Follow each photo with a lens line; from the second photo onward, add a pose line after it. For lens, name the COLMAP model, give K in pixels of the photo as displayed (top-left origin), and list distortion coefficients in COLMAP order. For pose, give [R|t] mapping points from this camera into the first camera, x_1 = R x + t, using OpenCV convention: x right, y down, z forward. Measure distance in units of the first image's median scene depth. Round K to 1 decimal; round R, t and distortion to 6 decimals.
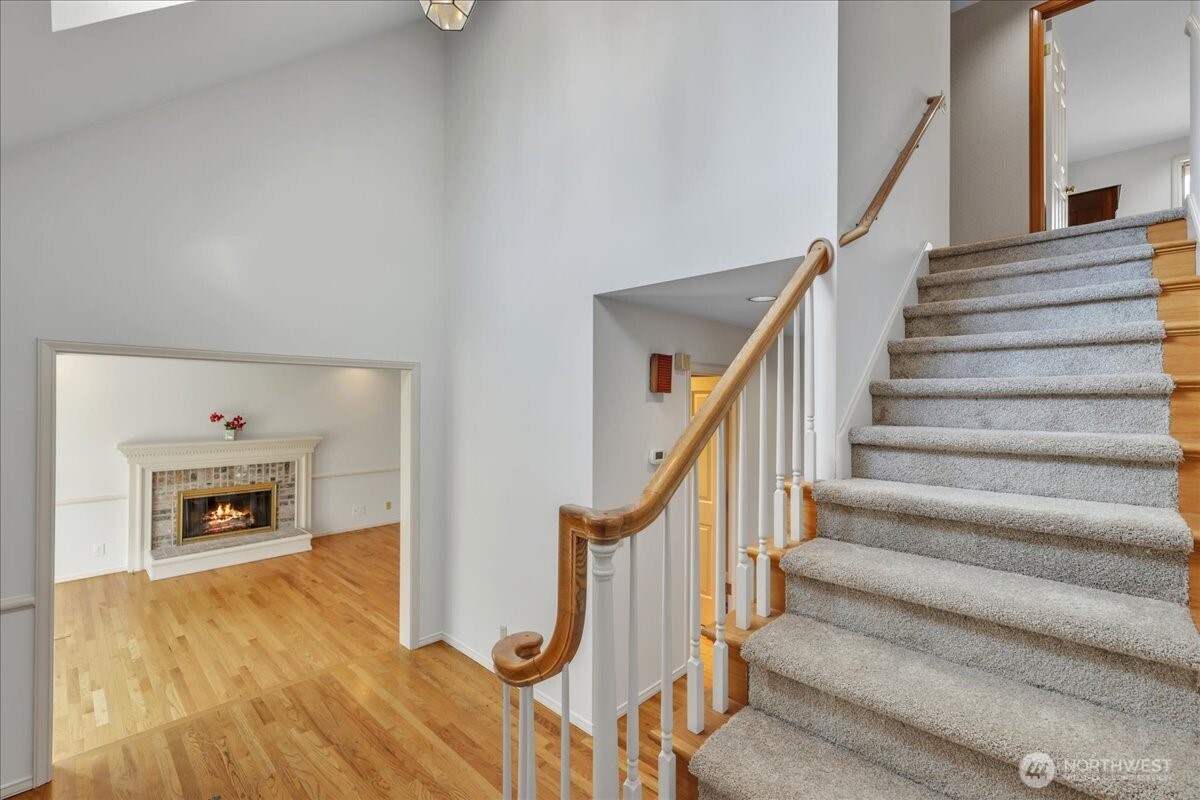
lens RADIAL K [[522.7, 0, 606.2], [0, 522.7, 394.6], [0, 0, 1]] dist [0.001464, 0.001179]
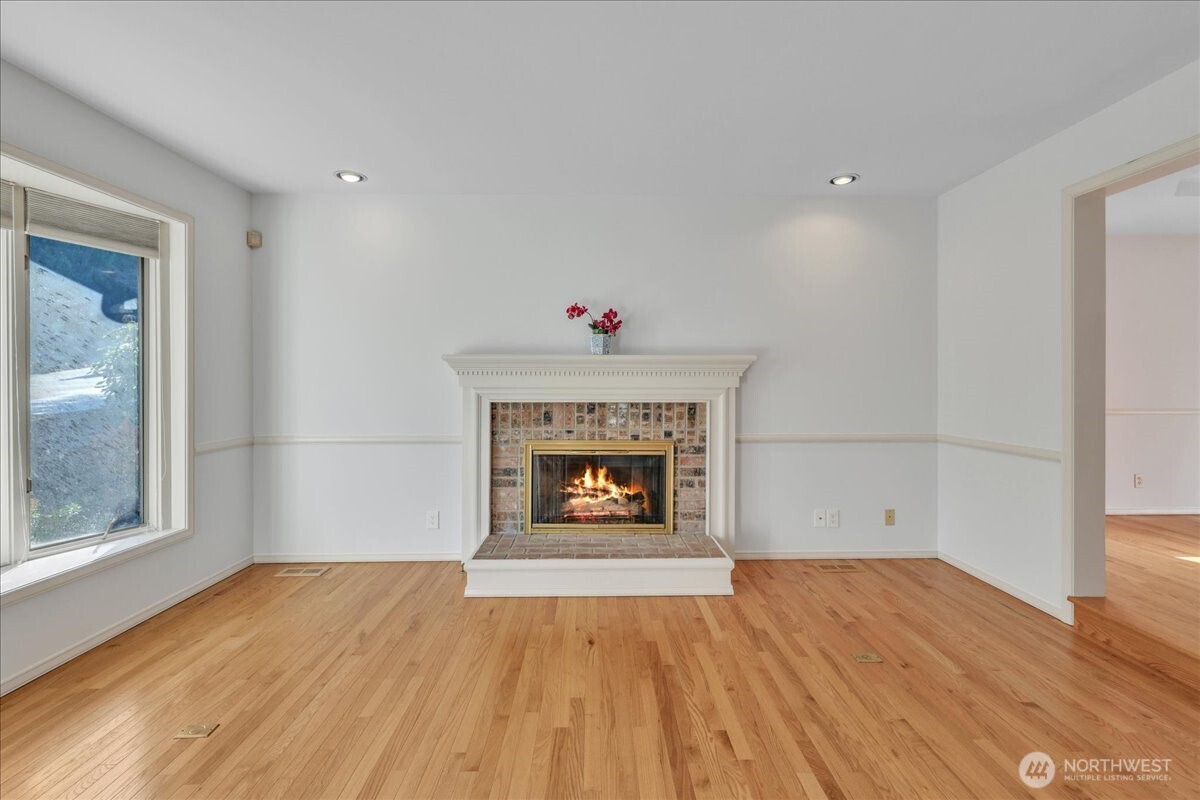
lens RADIAL K [[522.7, 0, 603.8], [0, 522.7, 388.5], [0, 0, 1]] dist [0.001464, 0.001179]
pose [[0.699803, 0.003742, -0.714326, -0.327169], [0.006127, 0.999918, 0.011241, 0.115481], [0.714310, -0.012244, 0.699723, 0.621611]]
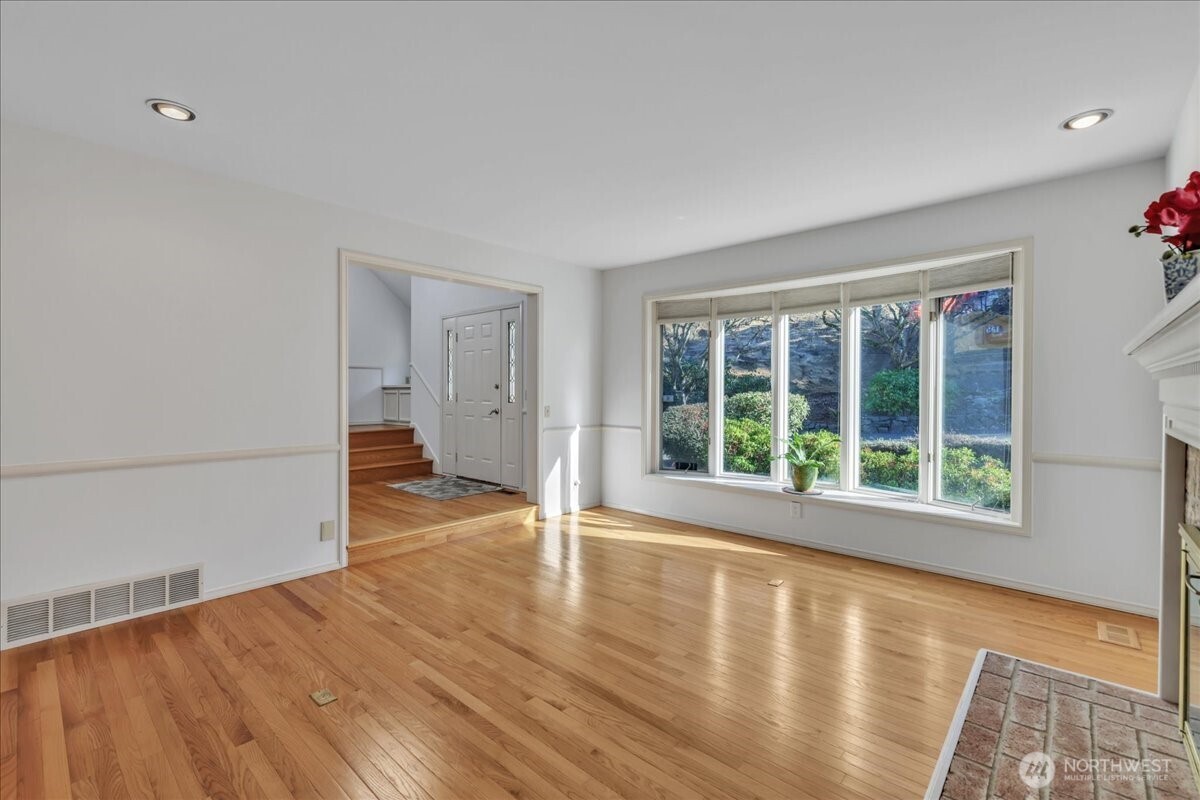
lens RADIAL K [[522.7, 0, 603.2], [0, 522.7, 396.4], [0, 0, 1]] dist [0.001464, 0.001179]
pose [[-0.999608, -0.007564, -0.026938, -0.500445], [-0.007714, 0.999955, 0.005442, 0.117331], [0.026895, 0.005647, -0.999622, 1.181737]]
